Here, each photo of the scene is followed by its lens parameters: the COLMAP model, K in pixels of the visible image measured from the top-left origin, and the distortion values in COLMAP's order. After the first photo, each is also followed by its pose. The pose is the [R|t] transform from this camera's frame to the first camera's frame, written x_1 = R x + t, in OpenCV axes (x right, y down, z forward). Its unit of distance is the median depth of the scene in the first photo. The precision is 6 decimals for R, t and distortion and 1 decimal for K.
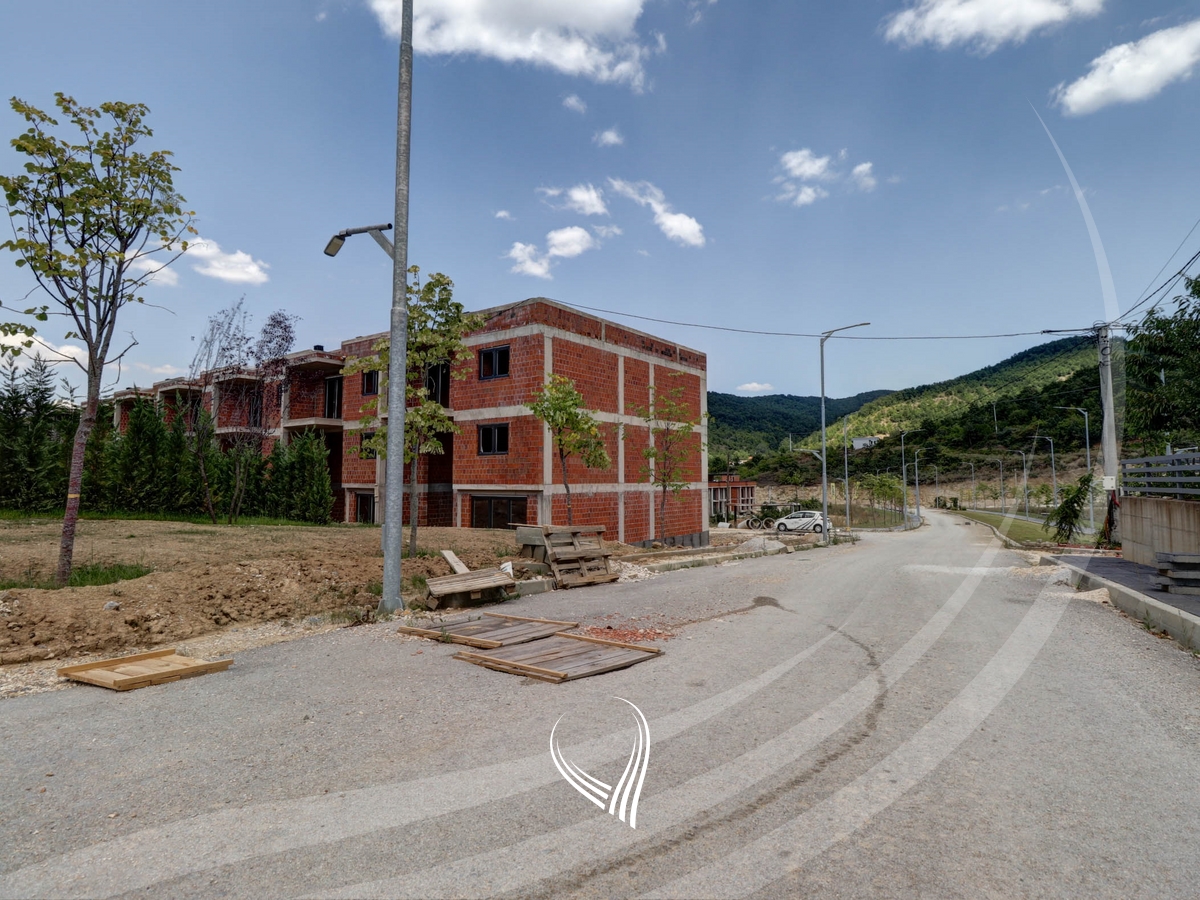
lens RADIAL K [[627.2, 0, 618.3], [0, 627.2, 432.5], [0, 0, 1]] dist [-0.001729, -0.014176]
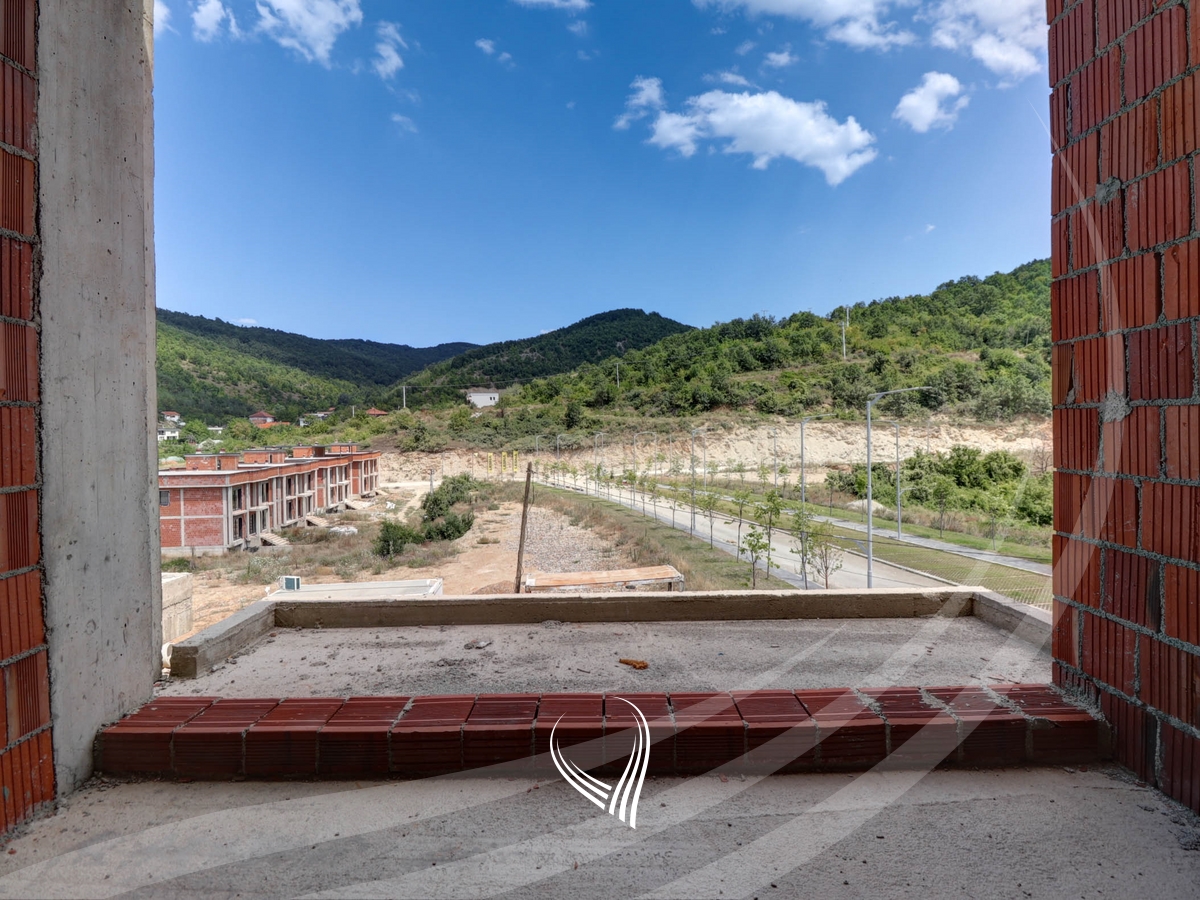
lens RADIAL K [[627.2, 0, 618.3], [0, 627.2, 432.5], [0, 0, 1]] dist [-0.001729, -0.014176]
pose [[0.795025, -0.013790, 0.606419, -0.009026], [-0.035417, 0.996981, 0.069104, -0.006612], [-0.605541, -0.076417, 0.792137, 0.203162]]
